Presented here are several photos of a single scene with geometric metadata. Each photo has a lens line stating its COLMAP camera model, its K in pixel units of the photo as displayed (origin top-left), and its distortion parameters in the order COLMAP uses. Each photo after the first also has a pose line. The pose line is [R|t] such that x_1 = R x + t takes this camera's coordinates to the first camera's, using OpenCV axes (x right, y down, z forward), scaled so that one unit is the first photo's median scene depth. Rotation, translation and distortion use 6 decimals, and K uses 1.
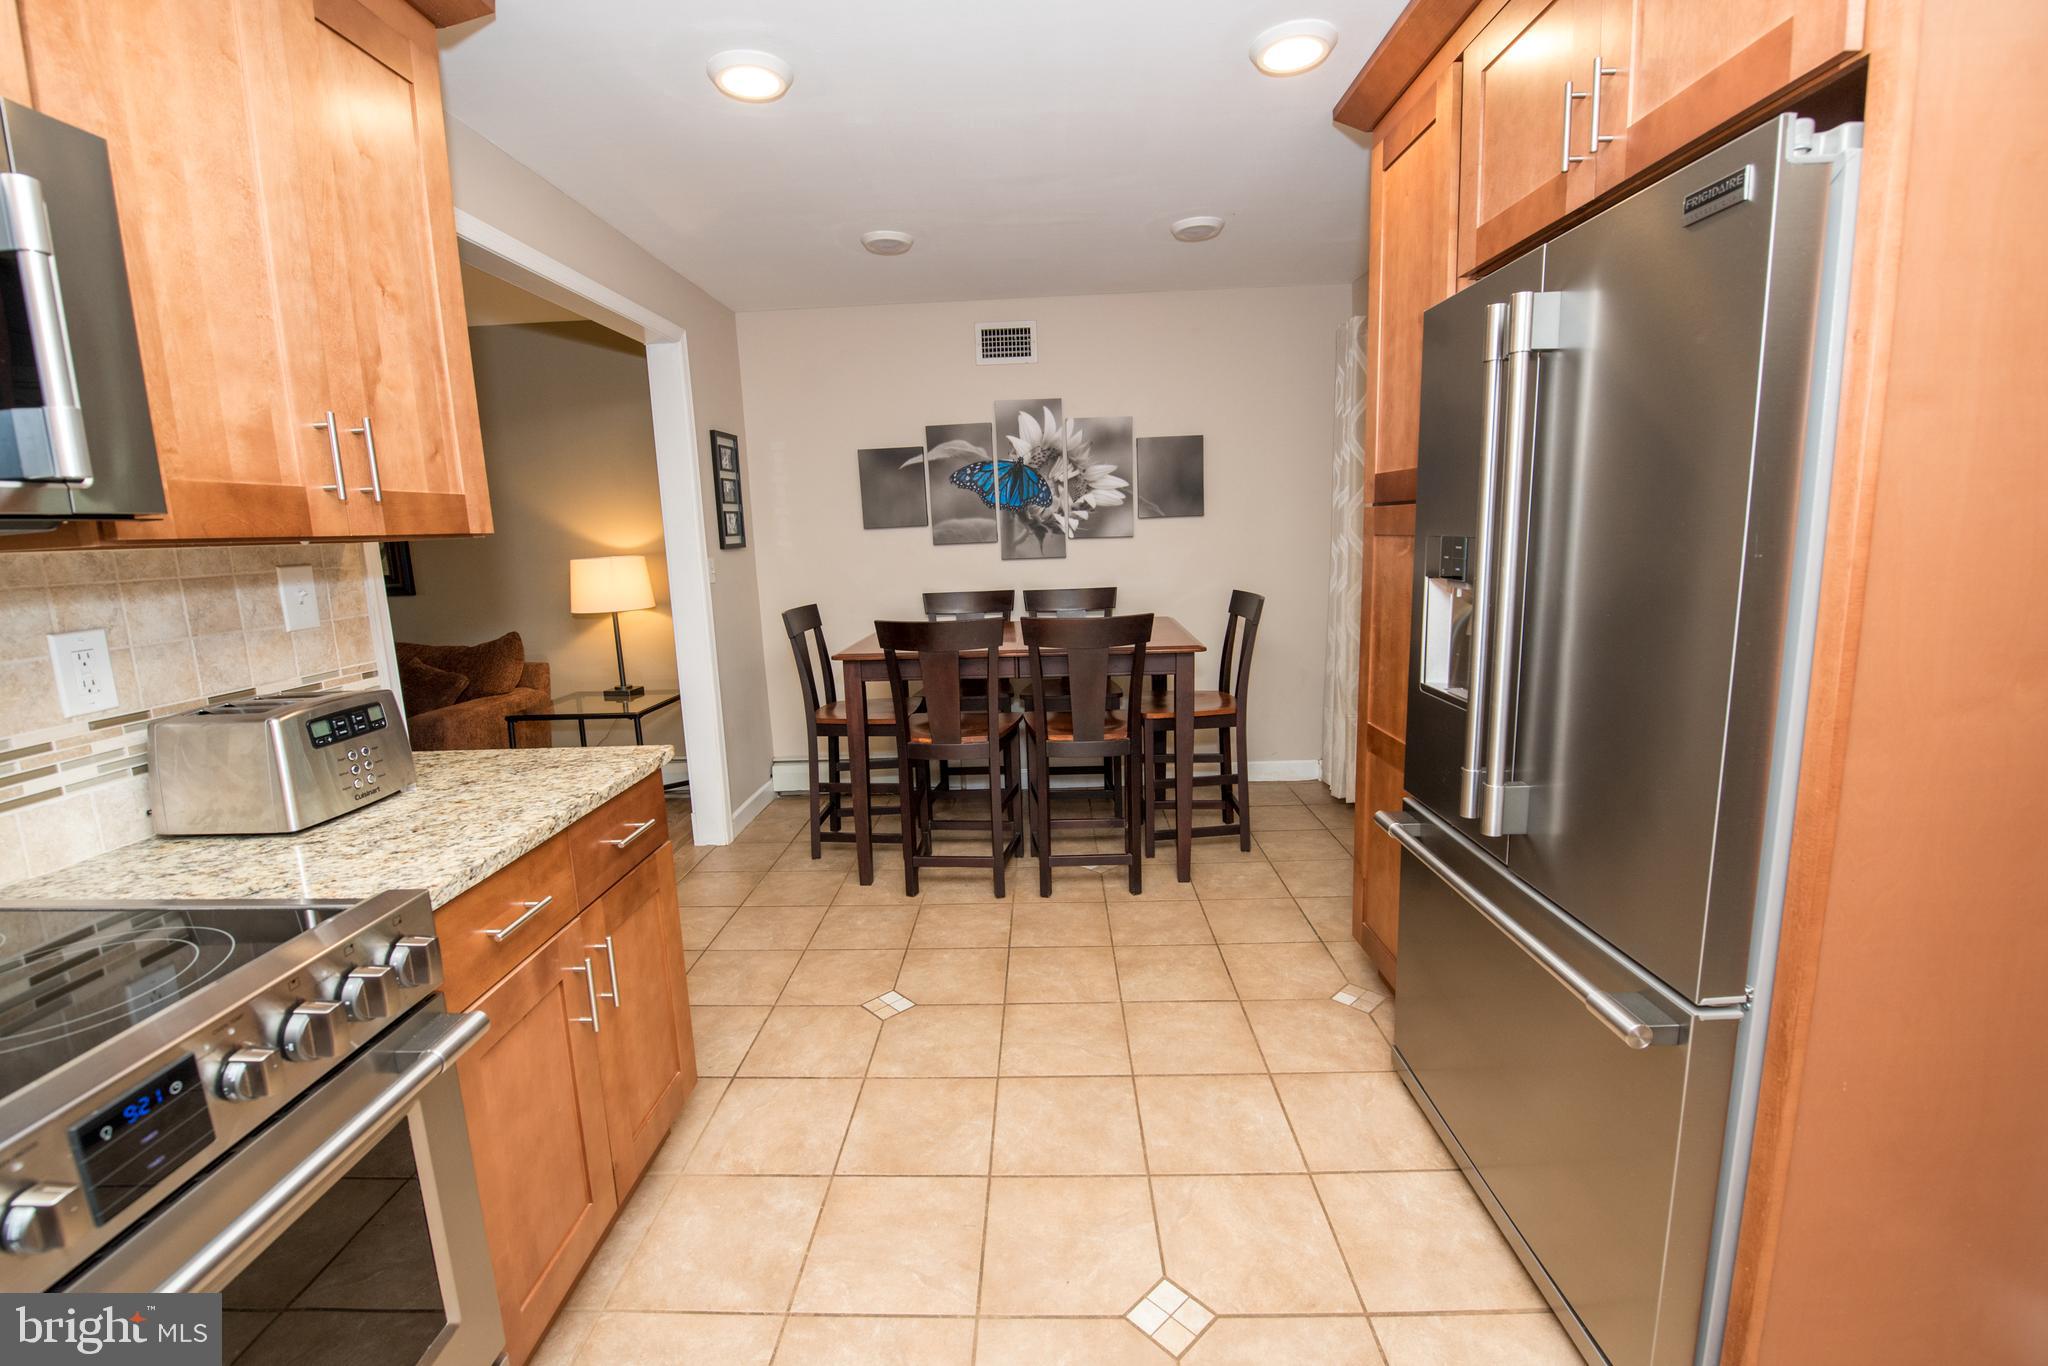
lens RADIAL K [[872.7, 0, 1014.1], [0, 872.7, 672.6], [0, 0, 1]] dist [-0.023098, -0.000457]
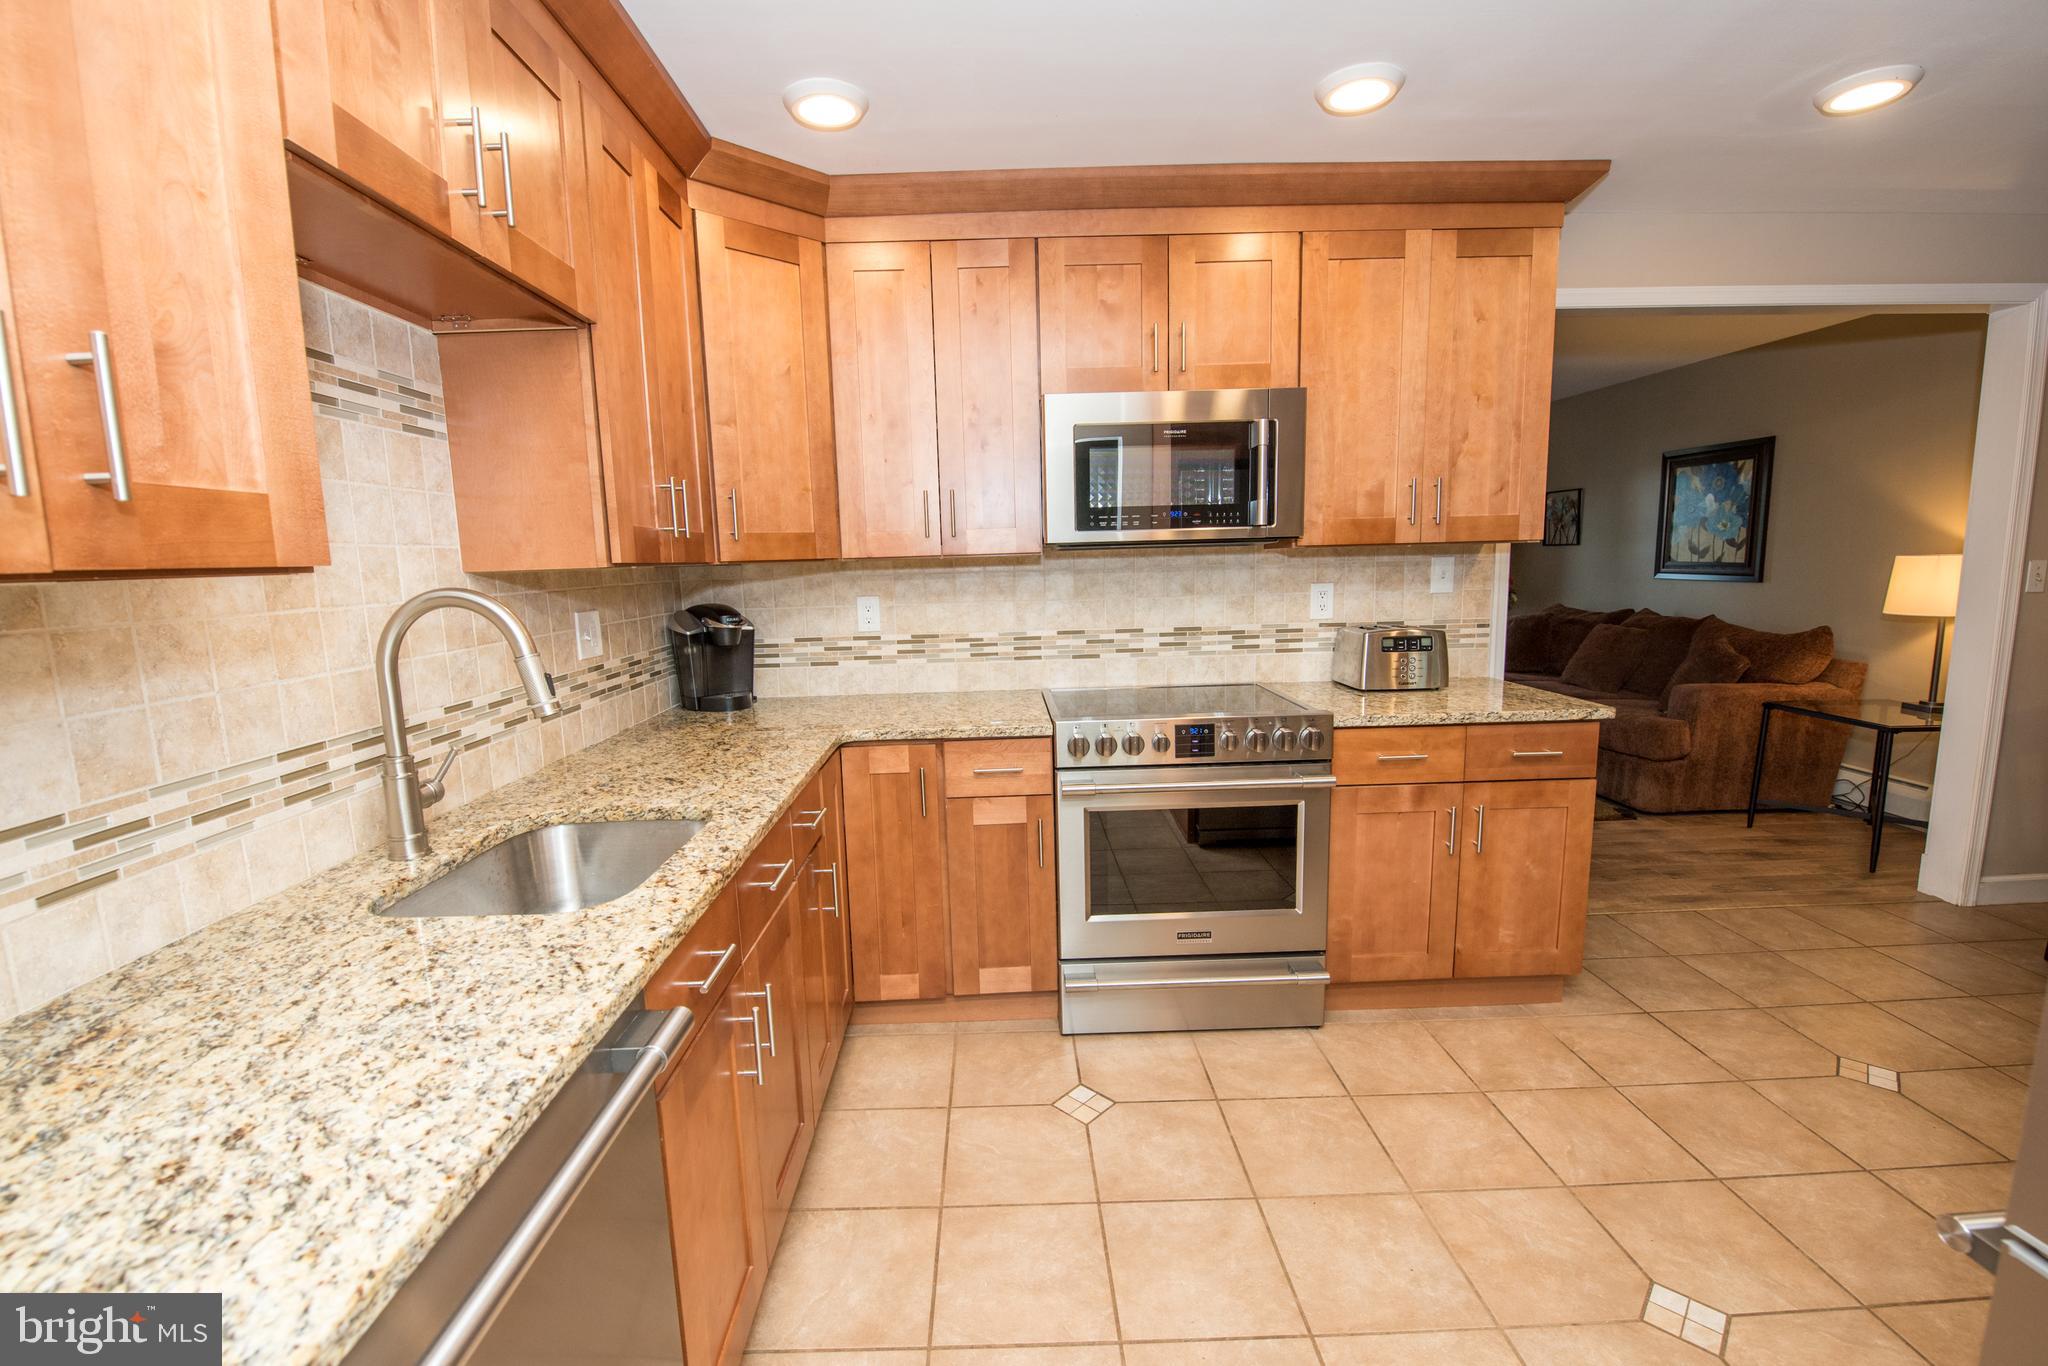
lens RADIAL K [[866.9, 0, 1003.7], [0, 866.9, 681.8], [0, 0, 1]] dist [-0.016630, -0.000211]
pose [[0.044057, 0.177651, -0.983107, 0.359510], [-0.139754, 0.975482, 0.170010, -0.019519], [0.989206, 0.129903, 0.067805, 0.008881]]
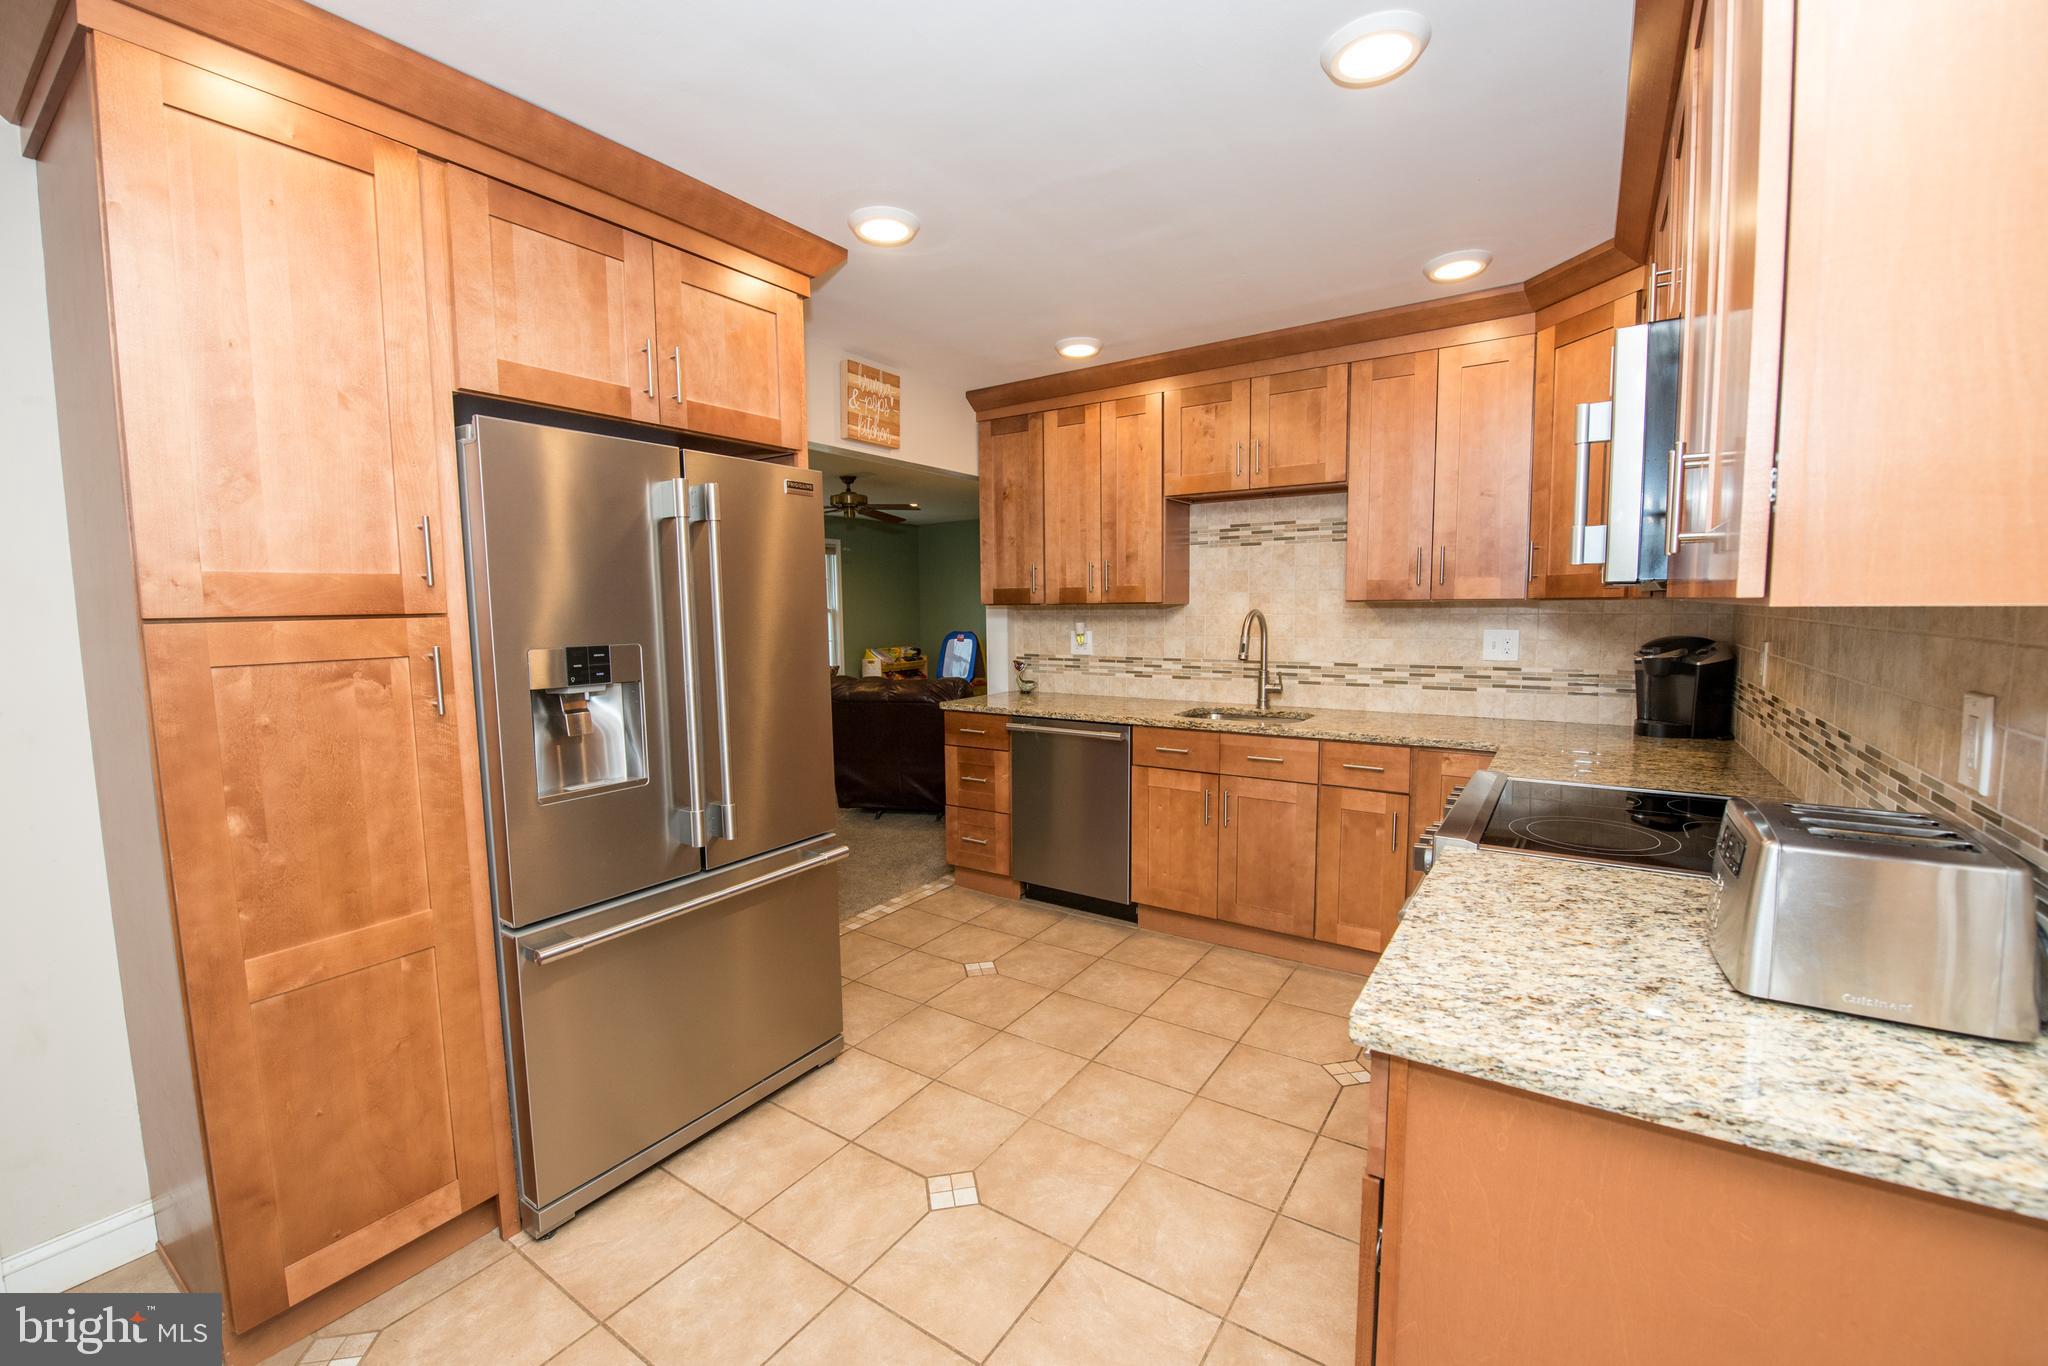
lens RADIAL K [[841.9, 0, 1019.1], [0, 841.9, 684.4], [0, 0, 1]] dist [-0.017011, -0.000947]
pose [[-0.846501, -0.002628, 0.532381, -0.220151], [0.131260, 0.968088, 0.213485, -0.108594], [-0.515953, 0.250595, -0.819143, 0.655599]]
